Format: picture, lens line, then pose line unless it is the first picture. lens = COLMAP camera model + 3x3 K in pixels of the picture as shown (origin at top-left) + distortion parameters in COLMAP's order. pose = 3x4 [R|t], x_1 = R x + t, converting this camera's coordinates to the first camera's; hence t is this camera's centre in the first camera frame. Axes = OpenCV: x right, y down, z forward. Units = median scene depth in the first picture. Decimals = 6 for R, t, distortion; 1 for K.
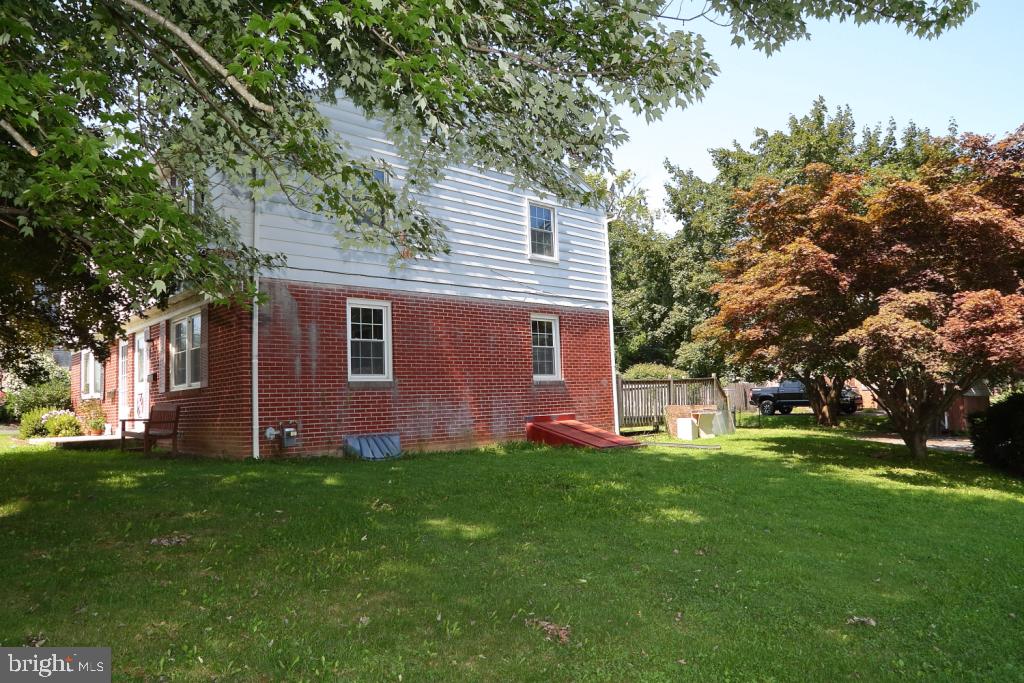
lens RADIAL K [[688.9, 0, 512.0], [0, 688.9, 341.5], [0, 0, 1]] dist [-0.123917, 0.066314]
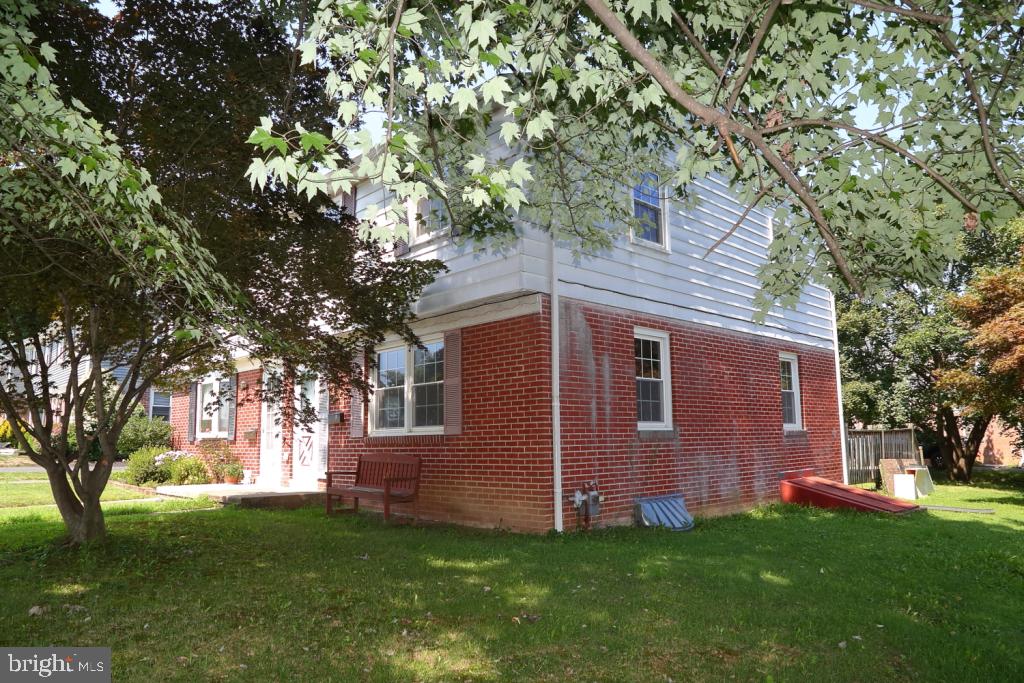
lens RADIAL K [[700.5, 0, 512.0], [0, 700.5, 341.5], [0, 0, 1]] dist [-0.105556, 0.071792]
pose [[0.999361, 0.029284, 0.020499, -0.383948], [-0.028170, 0.998214, -0.052672, 0.001541], [-0.022005, 0.052060, 0.998401, 0.175426]]
